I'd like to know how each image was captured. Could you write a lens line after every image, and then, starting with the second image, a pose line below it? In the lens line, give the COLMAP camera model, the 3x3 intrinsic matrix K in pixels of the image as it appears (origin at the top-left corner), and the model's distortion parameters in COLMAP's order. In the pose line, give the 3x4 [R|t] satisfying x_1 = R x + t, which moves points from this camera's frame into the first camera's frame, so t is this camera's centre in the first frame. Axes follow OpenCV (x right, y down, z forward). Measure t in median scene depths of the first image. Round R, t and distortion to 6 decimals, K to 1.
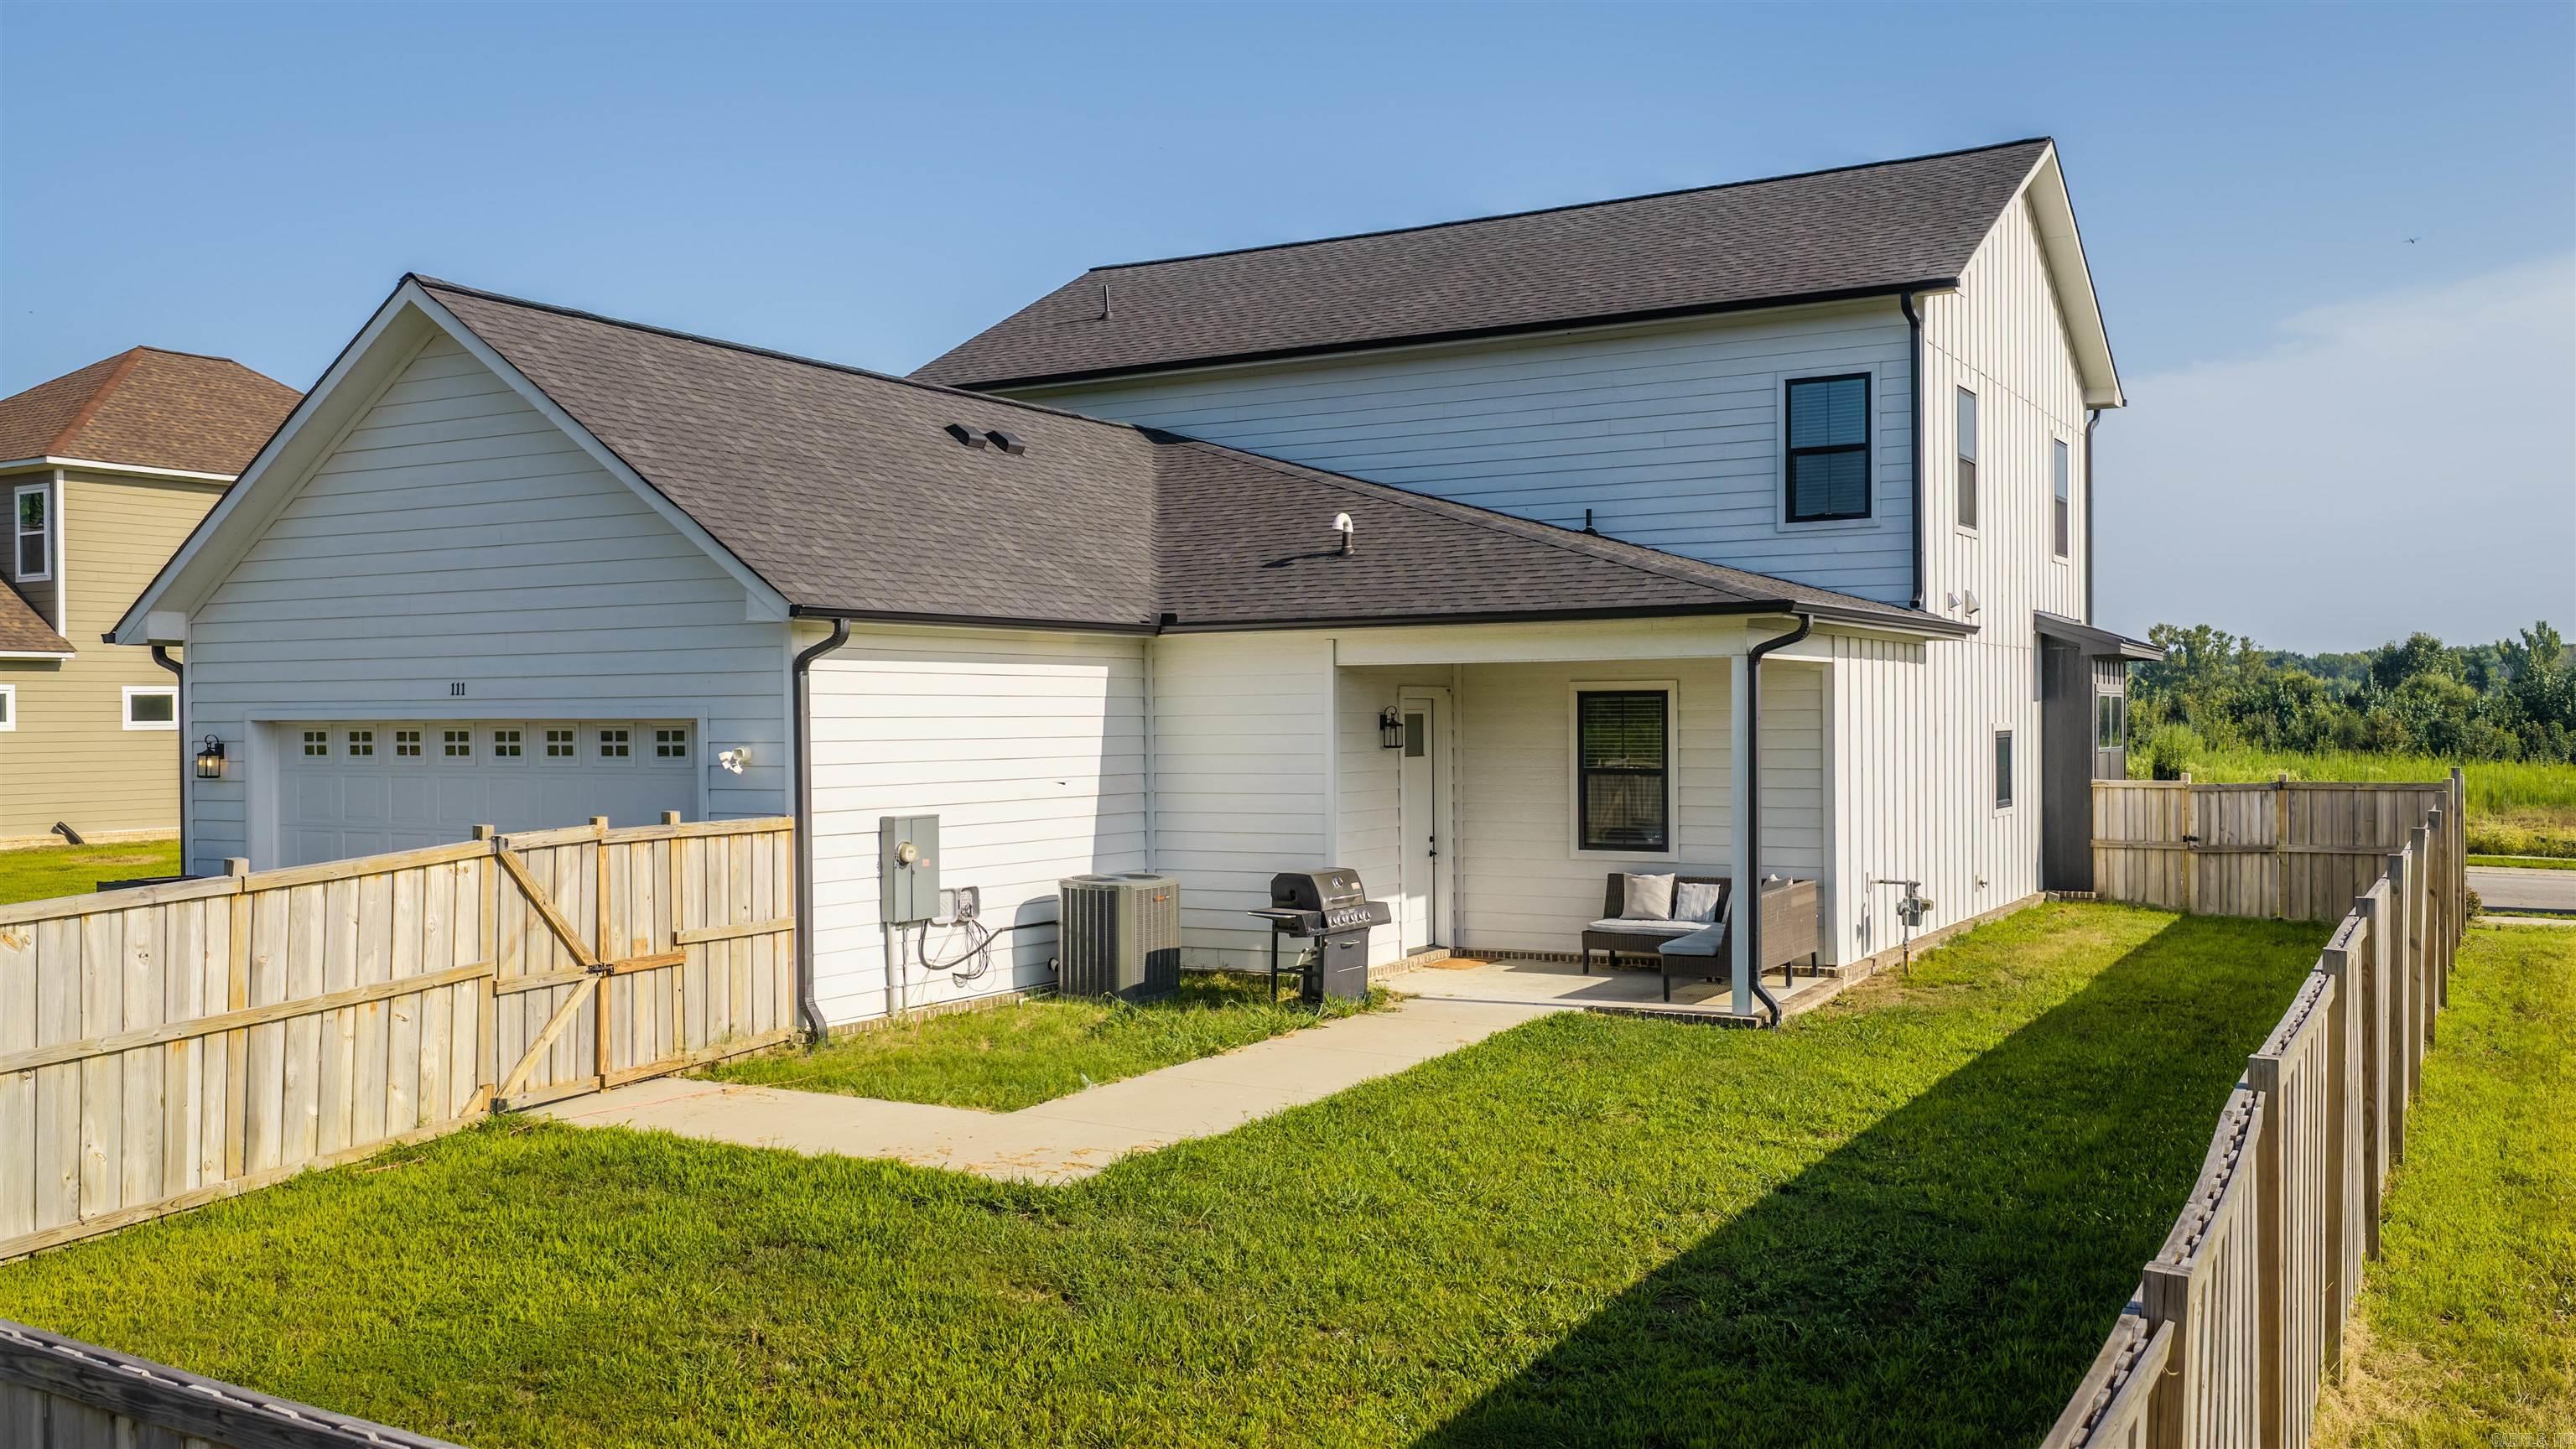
lens RADIAL K [[2138.6, 0, 1288.0], [0, 2138.6, 724.5], [0, 0, 1]] dist [0.004654, -0.006357]
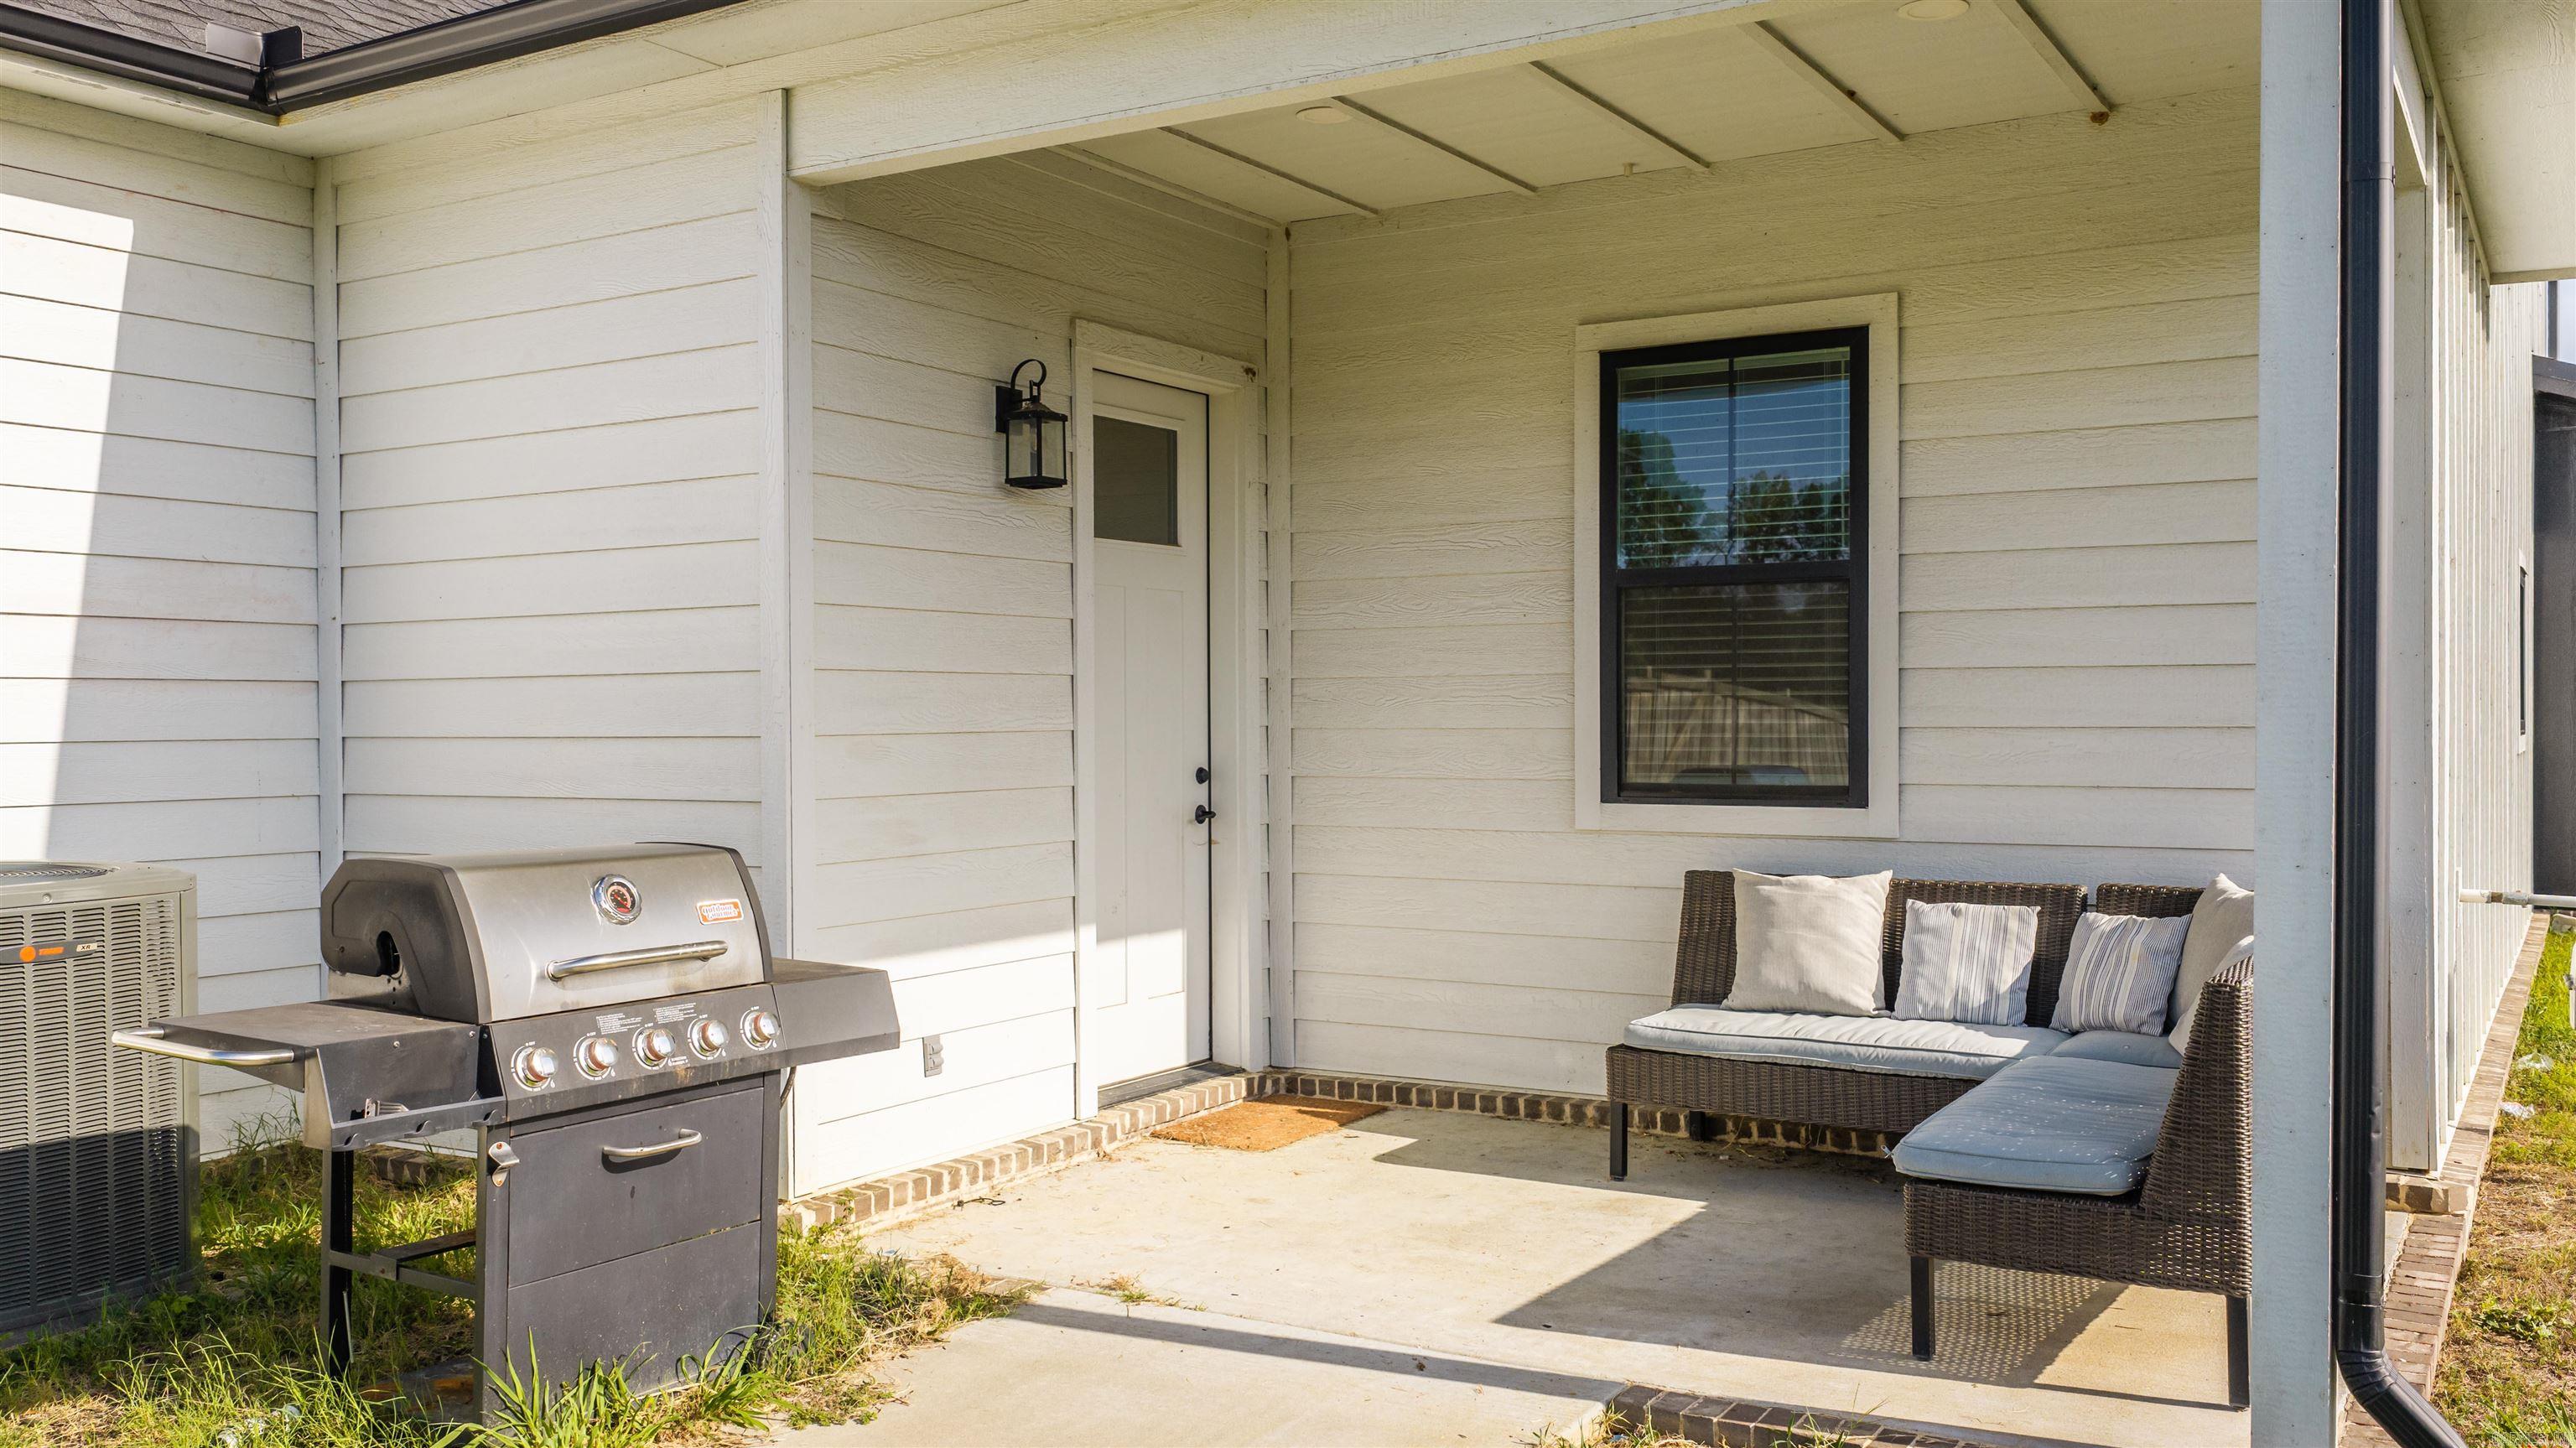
lens RADIAL K [[2138.5, 0, 1288.0], [0, 2138.5, 724.0], [0, 0, 1]] dist [0.004654, -0.006357]
pose [[0.999825, 0.004658, -0.018097, 0.093341], [-0.004663, 0.999989, -0.000220, 0.047149], [0.018096, 0.000304, 0.999836, 0.666029]]
